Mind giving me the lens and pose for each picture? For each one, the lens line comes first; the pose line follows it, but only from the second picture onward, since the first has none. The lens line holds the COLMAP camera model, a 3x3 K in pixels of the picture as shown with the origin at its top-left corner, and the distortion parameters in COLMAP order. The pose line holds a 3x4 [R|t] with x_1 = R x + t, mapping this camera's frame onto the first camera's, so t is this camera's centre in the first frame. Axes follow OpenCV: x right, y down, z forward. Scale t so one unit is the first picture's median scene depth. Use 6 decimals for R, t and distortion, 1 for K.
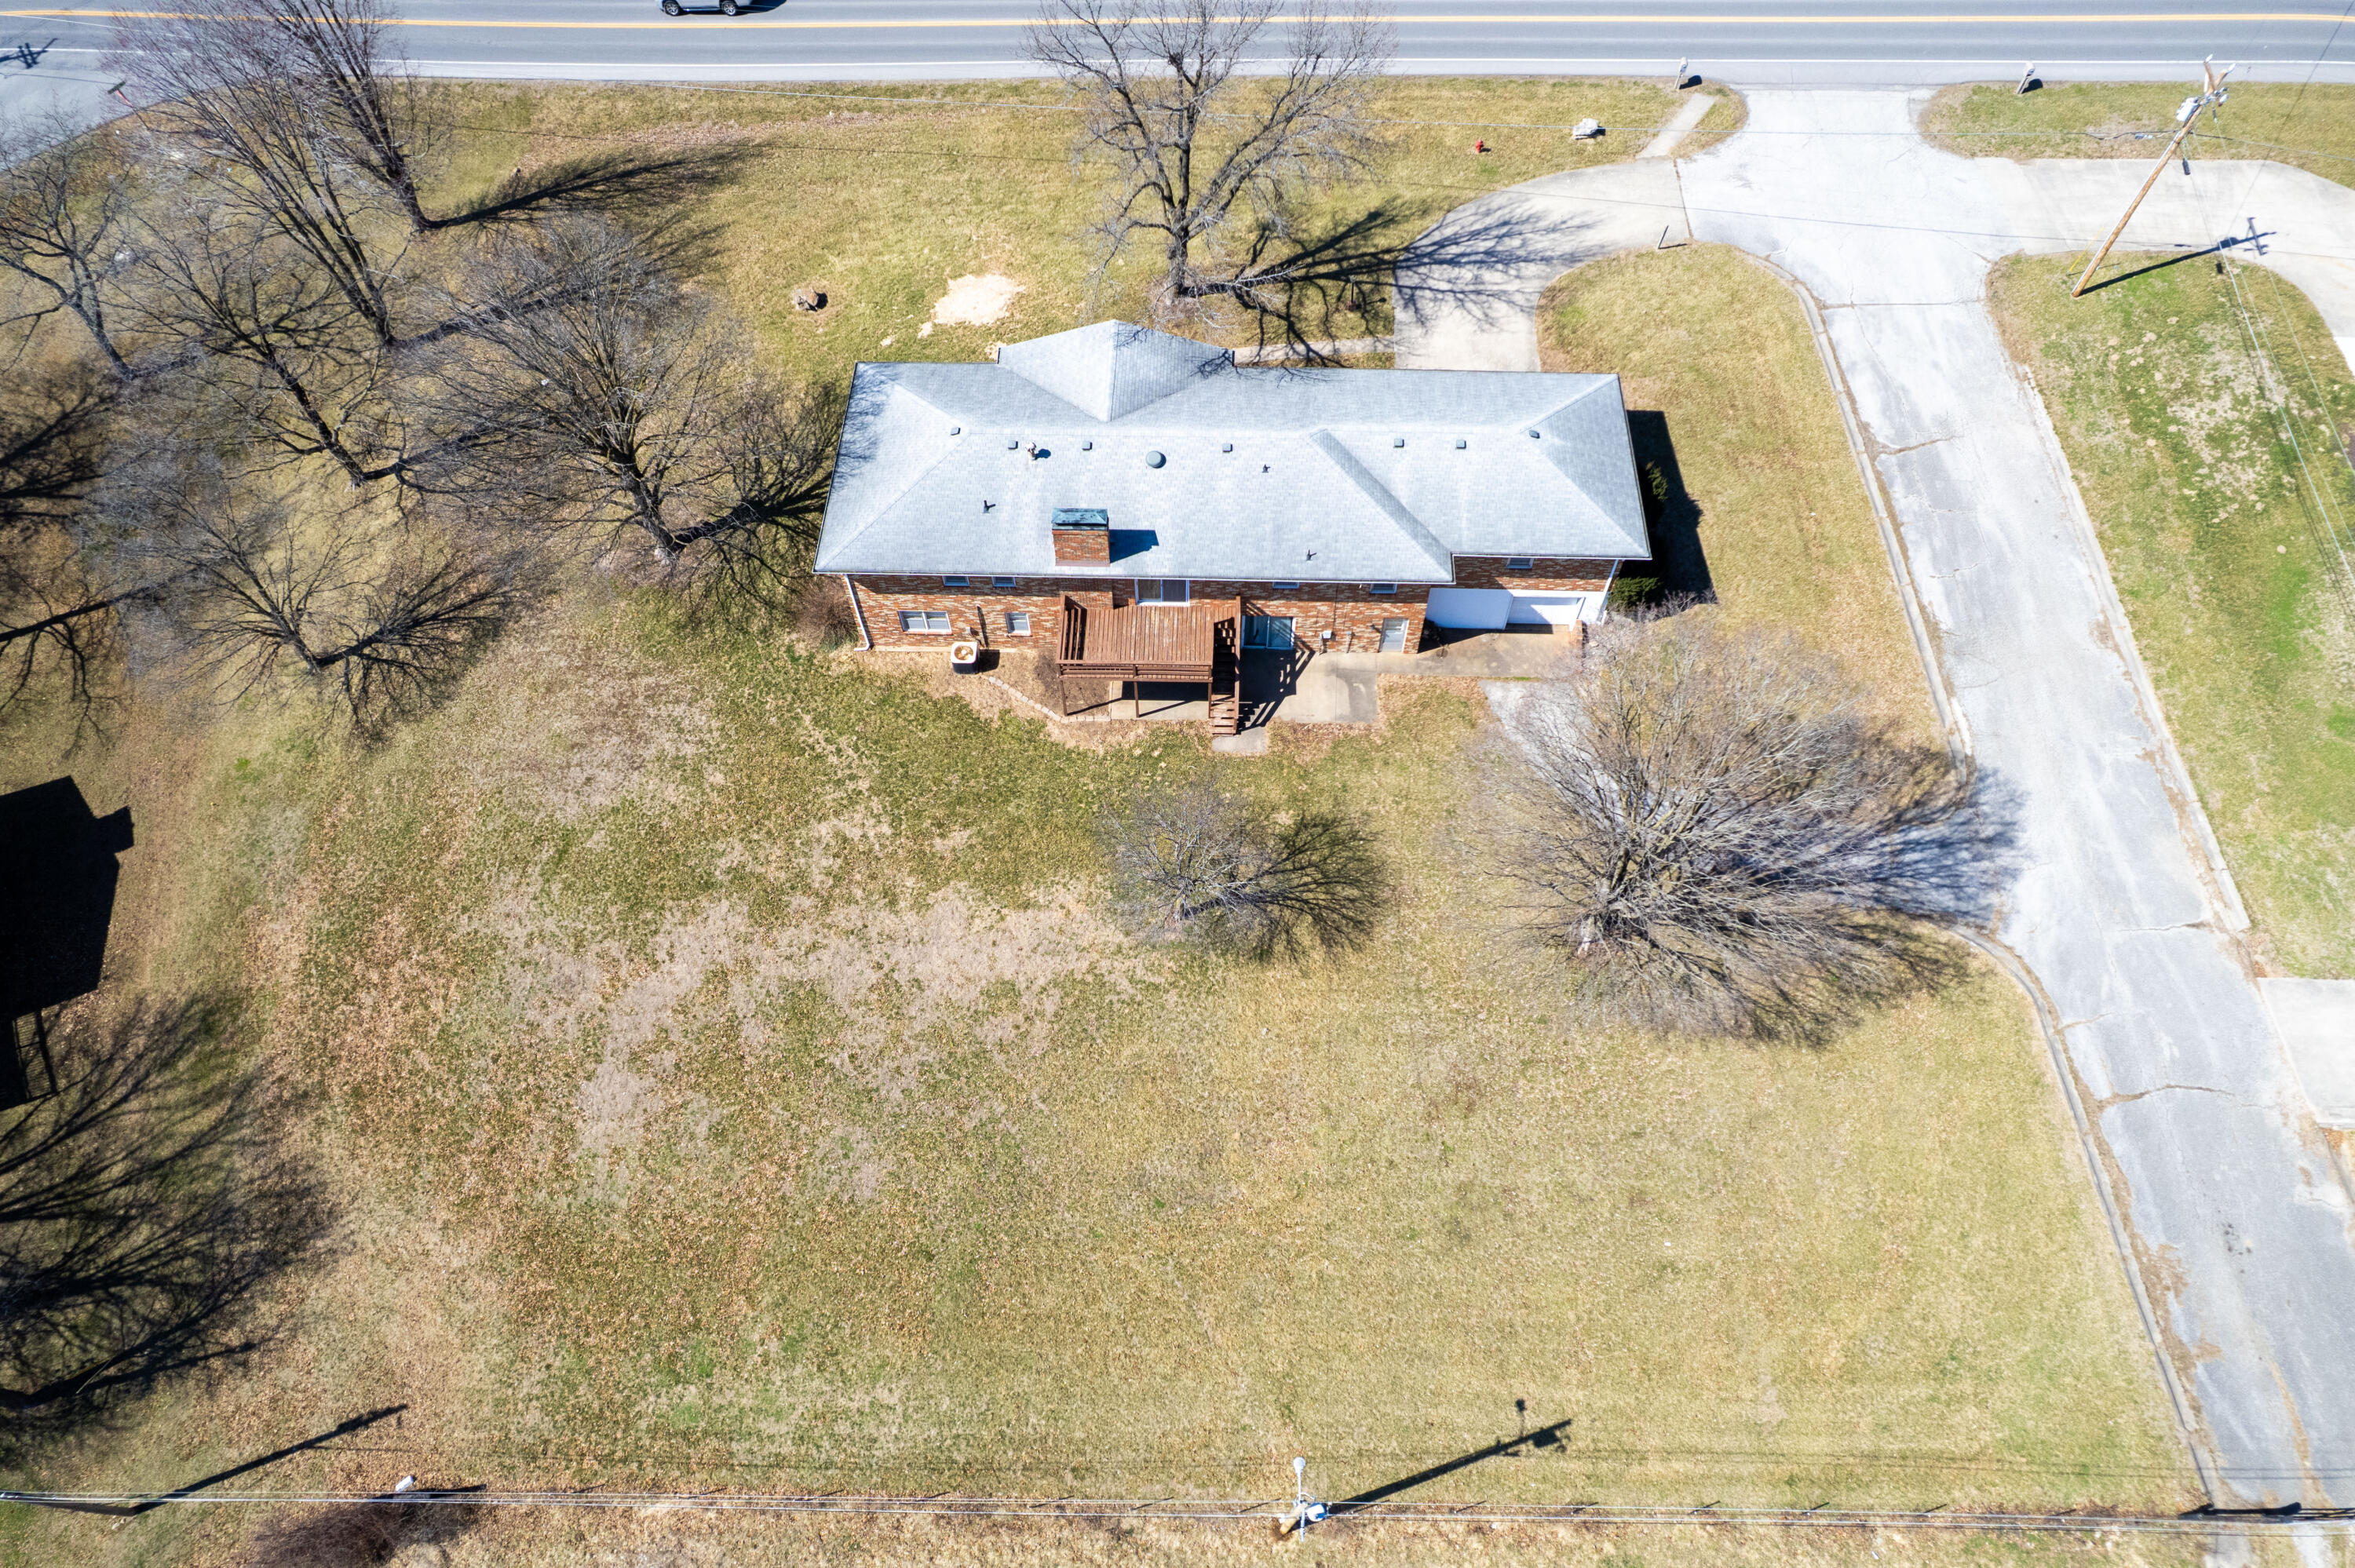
lens RADIAL K [[1499.3, 0, 1175.2], [0, 1499.3, 746.4], [0, 0, 1]] dist [-0.099094, 0.086191]
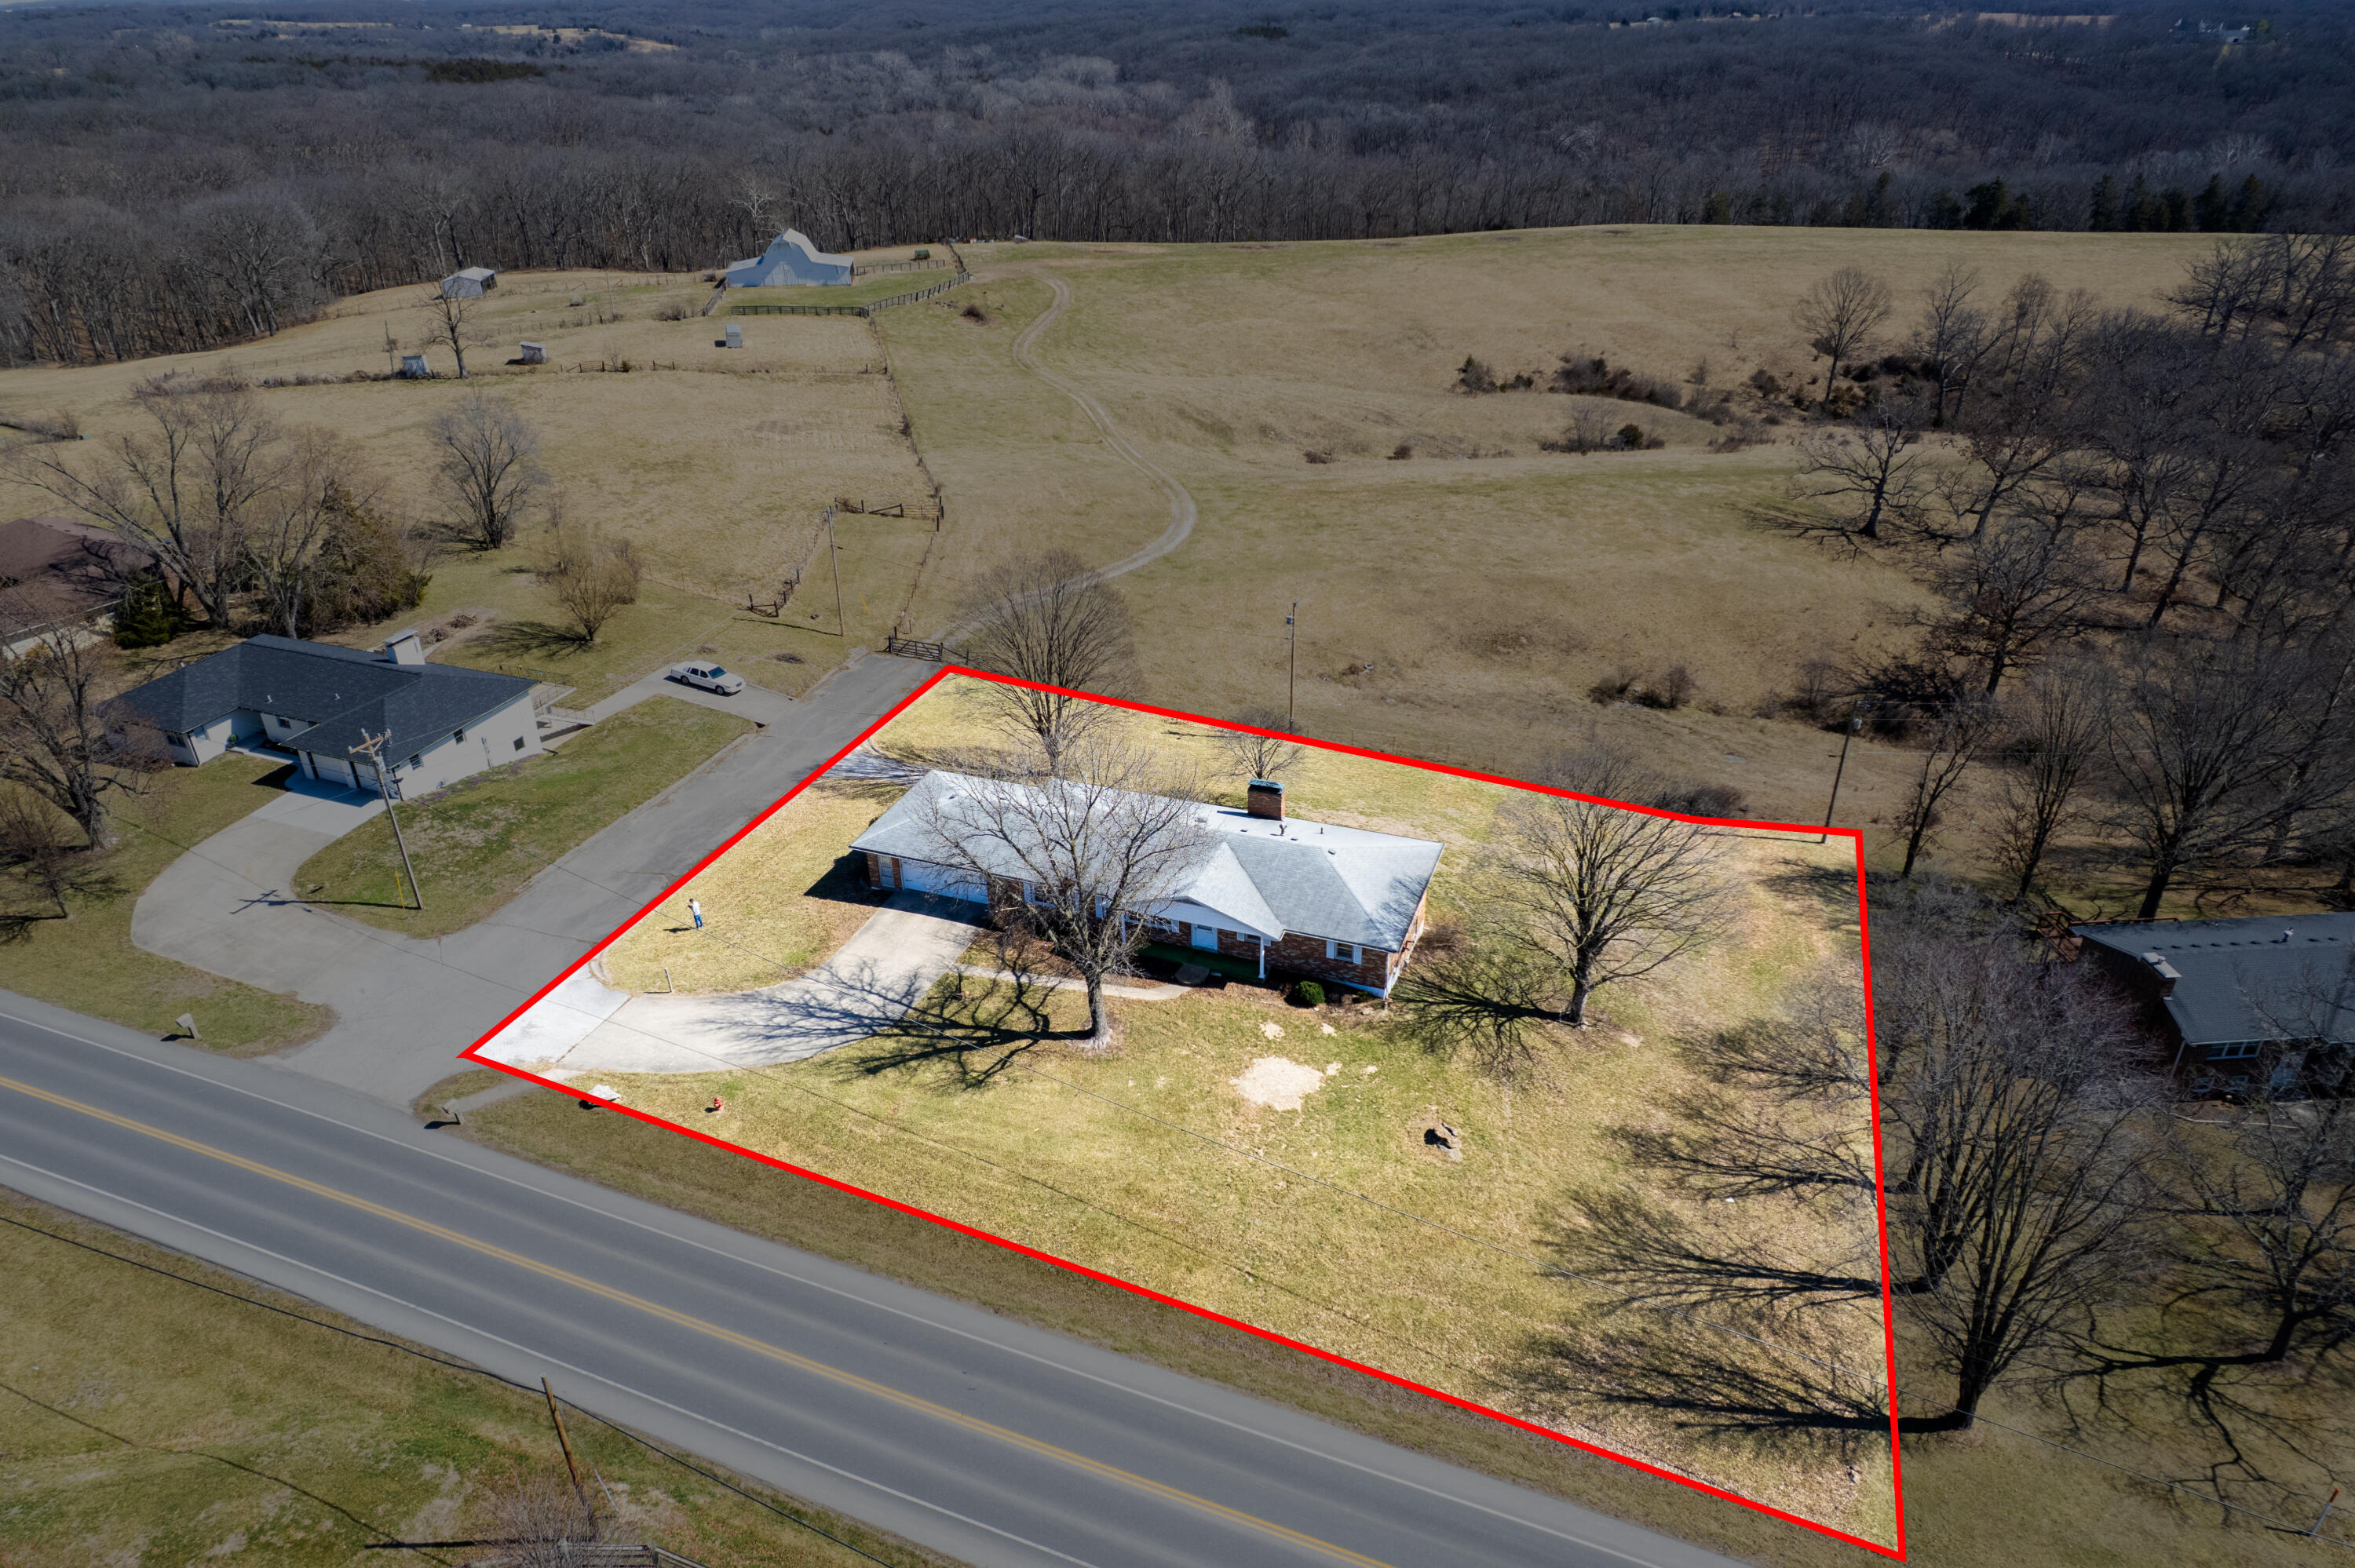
lens RADIAL K [[1499.3, 0, 1175.2], [0, 1499.3, 746.4], [0, 0, 1]] dist [-0.099094, 0.086191]
pose [[-0.944931, -0.124745, 0.302564, -0.346914], [0.294595, 0.078466, 0.952395, -1.313917], [-0.142547, 0.989081, -0.037395, 0.812616]]
